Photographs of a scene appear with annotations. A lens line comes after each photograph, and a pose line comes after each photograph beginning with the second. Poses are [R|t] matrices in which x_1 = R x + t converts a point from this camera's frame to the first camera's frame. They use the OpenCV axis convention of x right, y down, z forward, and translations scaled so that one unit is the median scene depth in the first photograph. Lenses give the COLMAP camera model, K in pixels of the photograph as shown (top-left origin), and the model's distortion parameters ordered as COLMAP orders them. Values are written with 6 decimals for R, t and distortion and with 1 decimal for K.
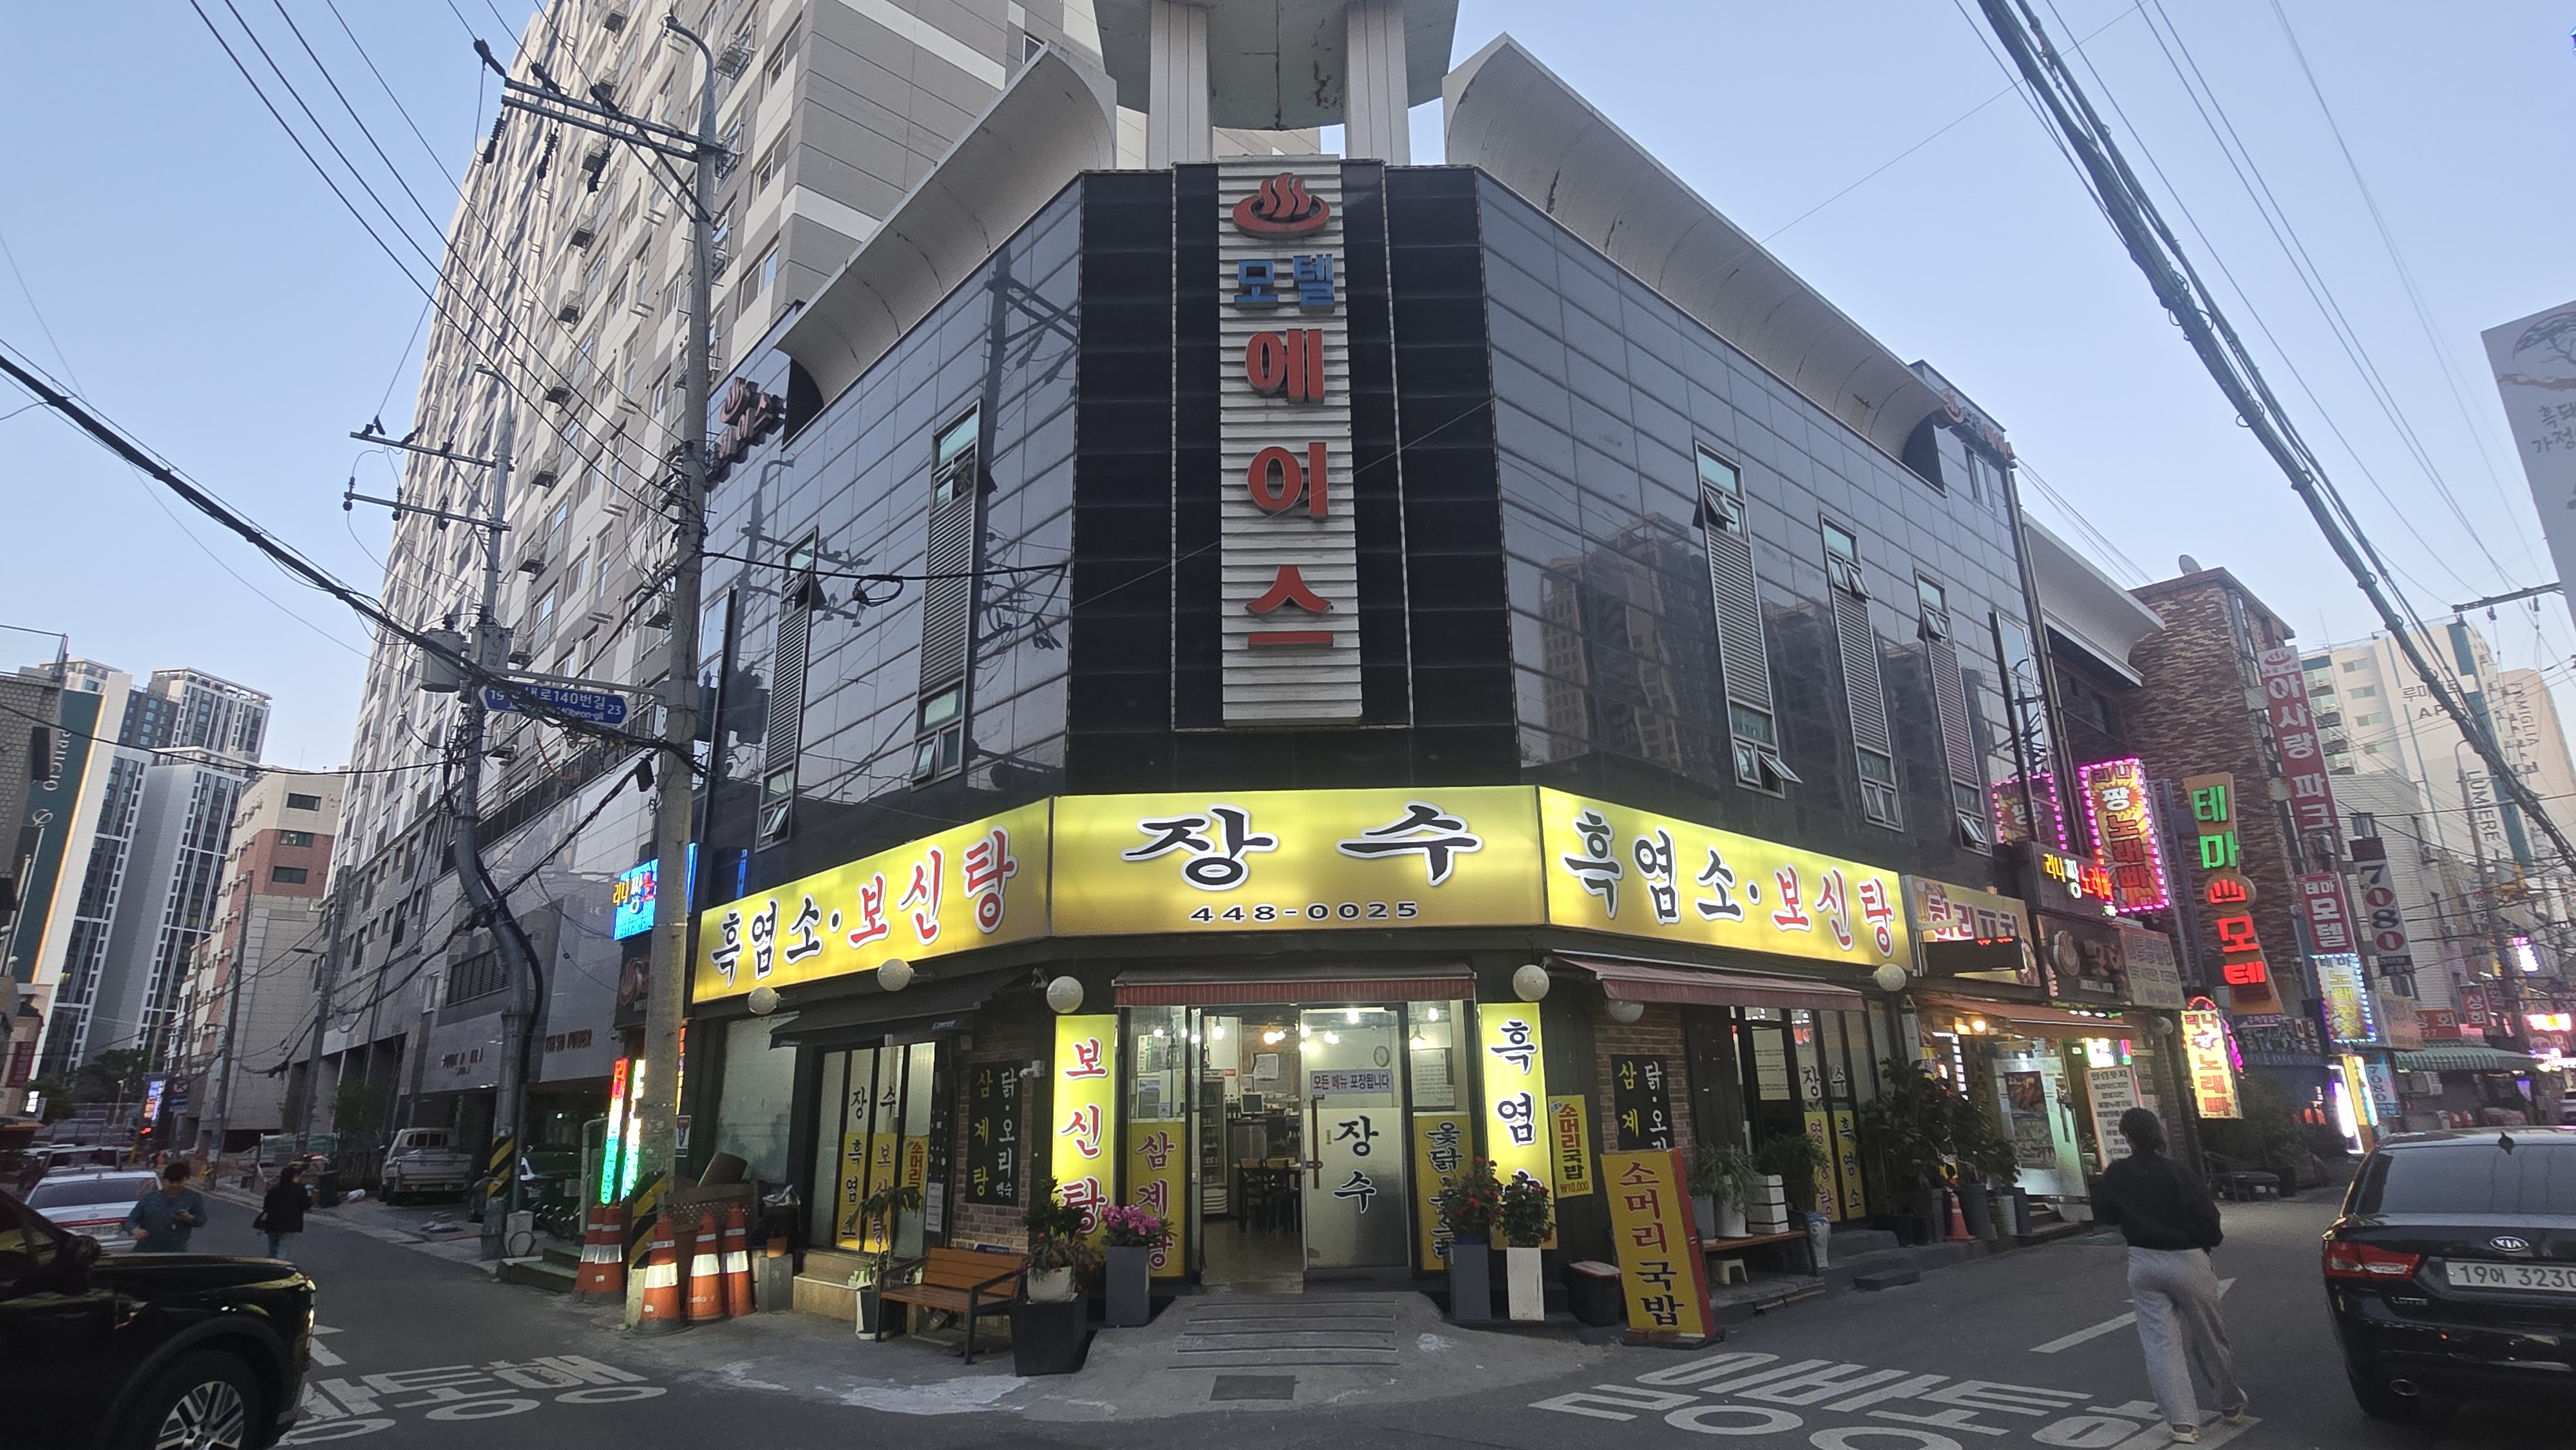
lens RADIAL K [[1318.0, 0, 1271.6], [0, 1318.0, 724.8], [0, 0, 1]] dist [-0.010546, 0.000759]
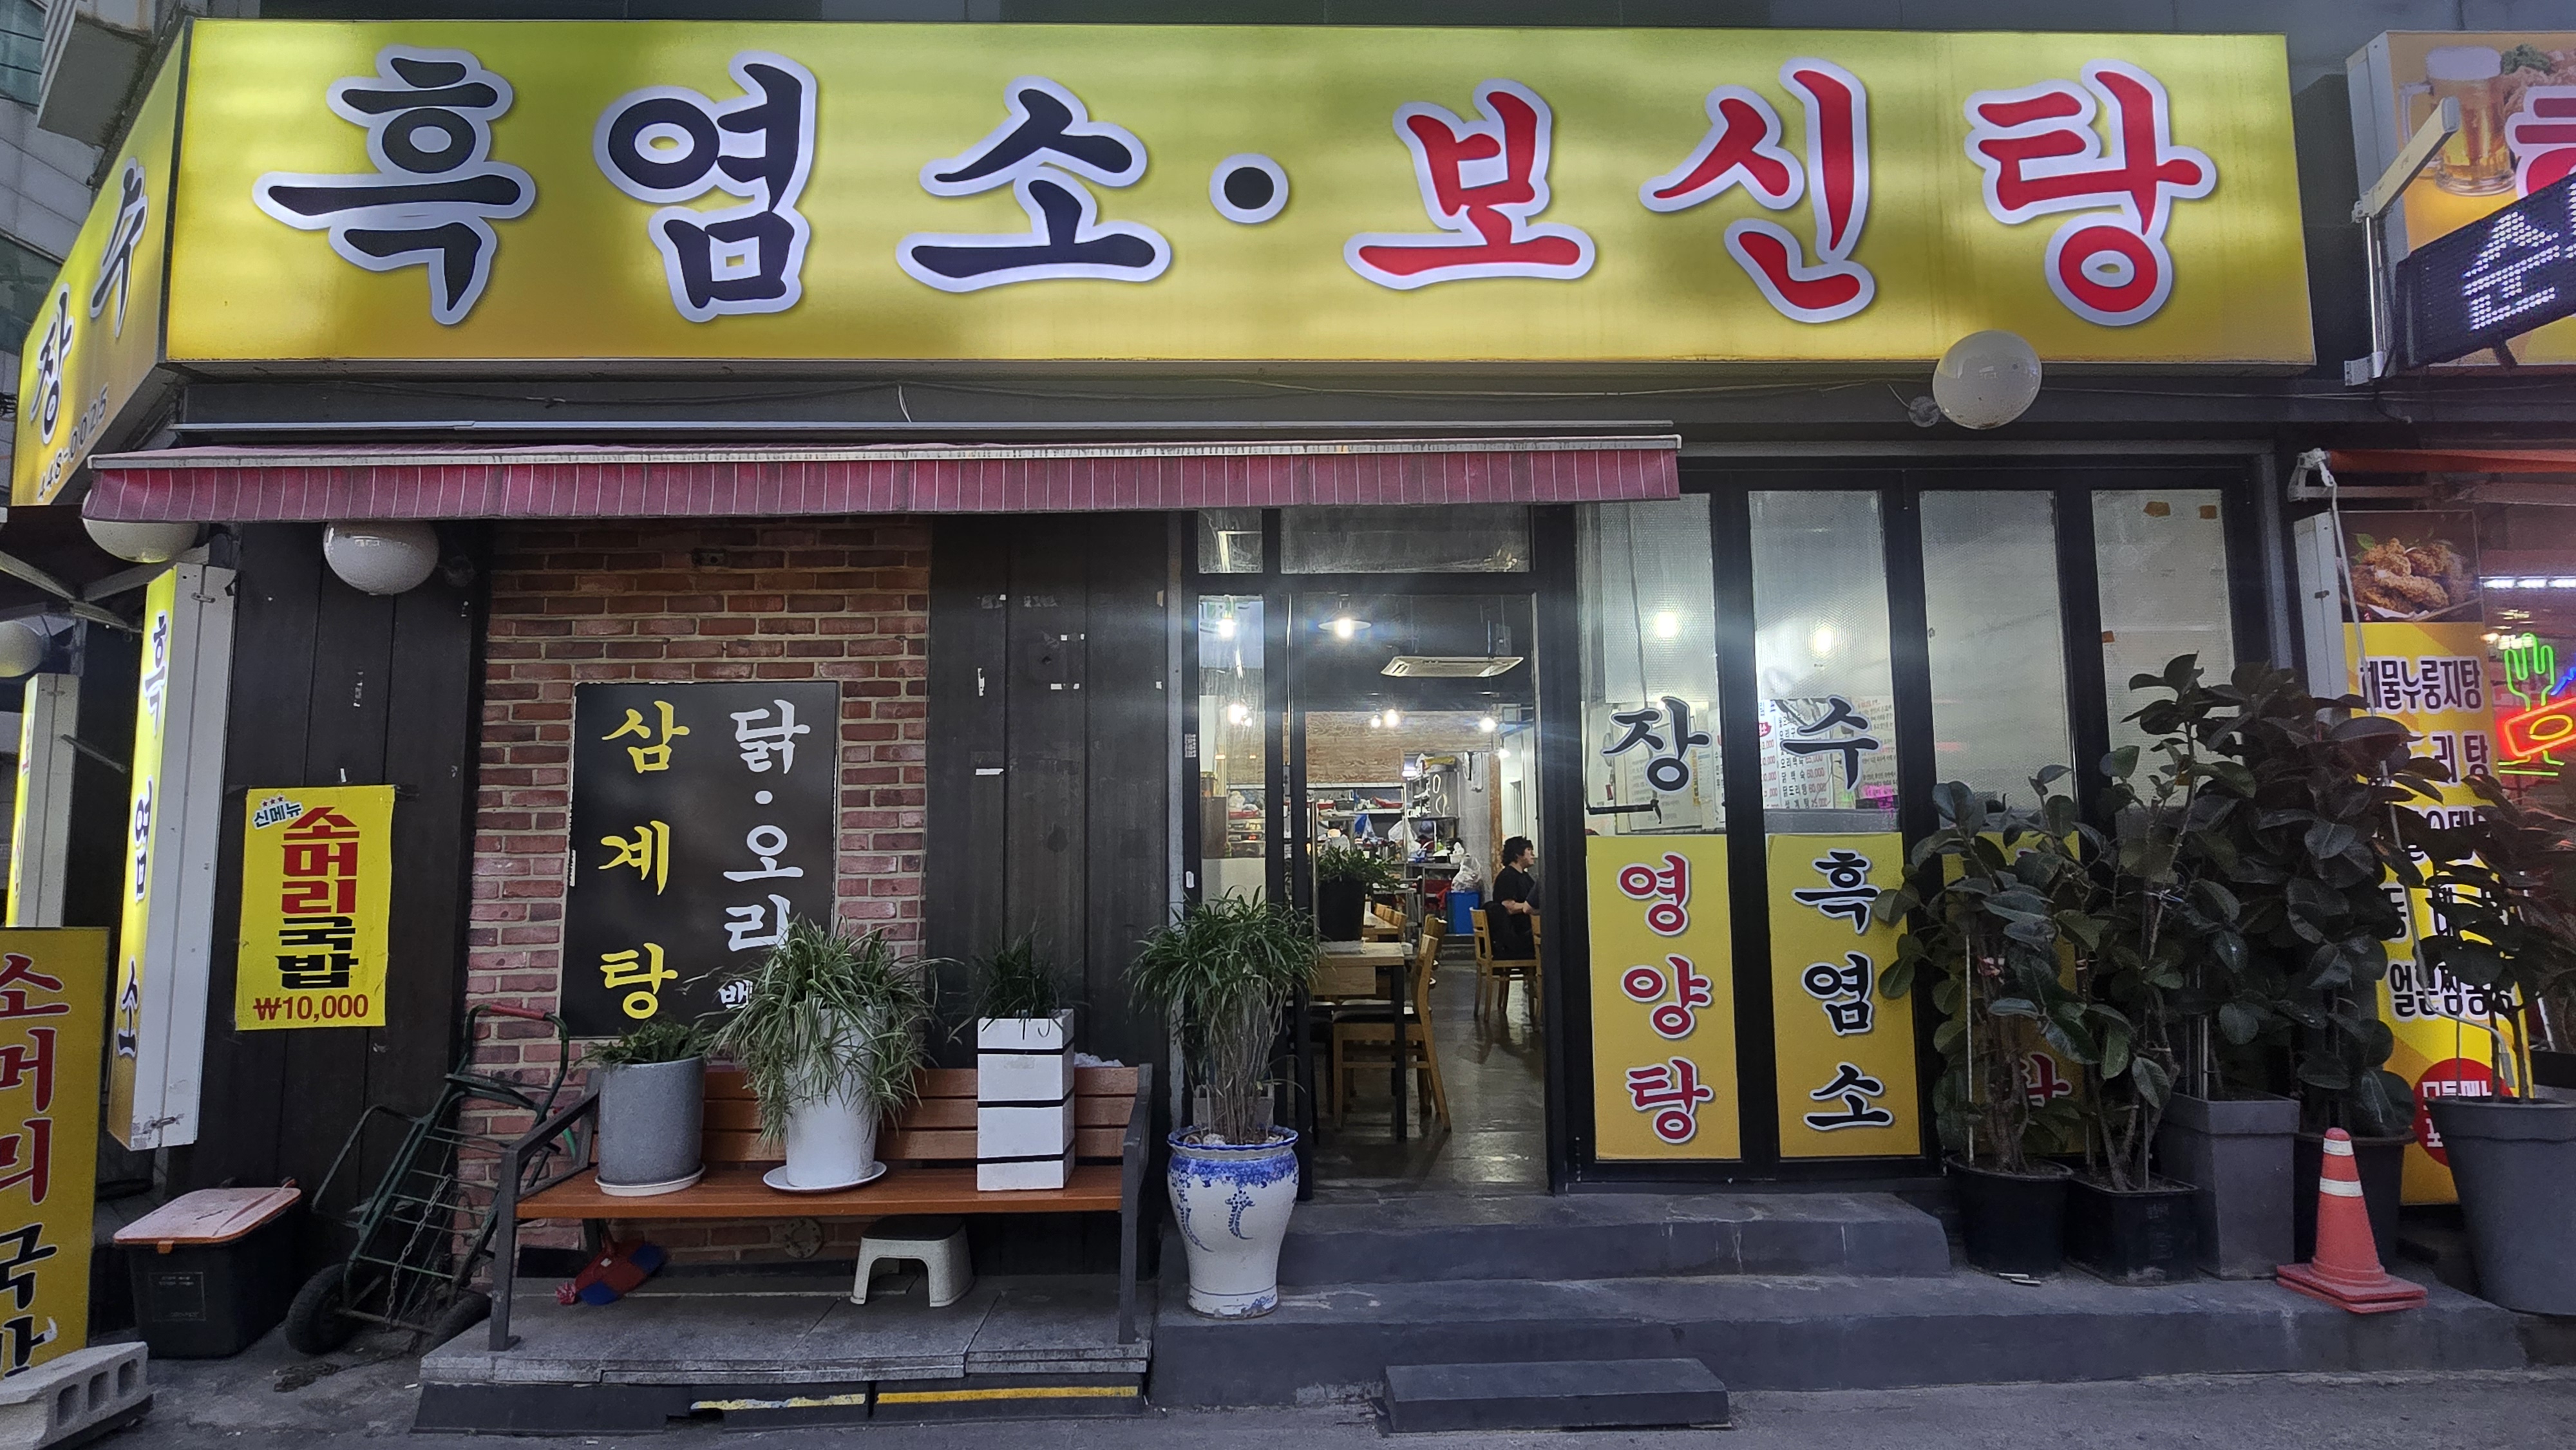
lens RADIAL K [[1352.3, 0, 1288.0], [0, 1352.3, 725.0], [0, 0, 1]] dist [0.012048, -0.020950]
pose [[0.756667, -0.047531, -0.652071, 0.707990], [0.179029, 0.974297, 0.136727, 0.256742], [0.628812, -0.220196, 0.745728, 0.872275]]
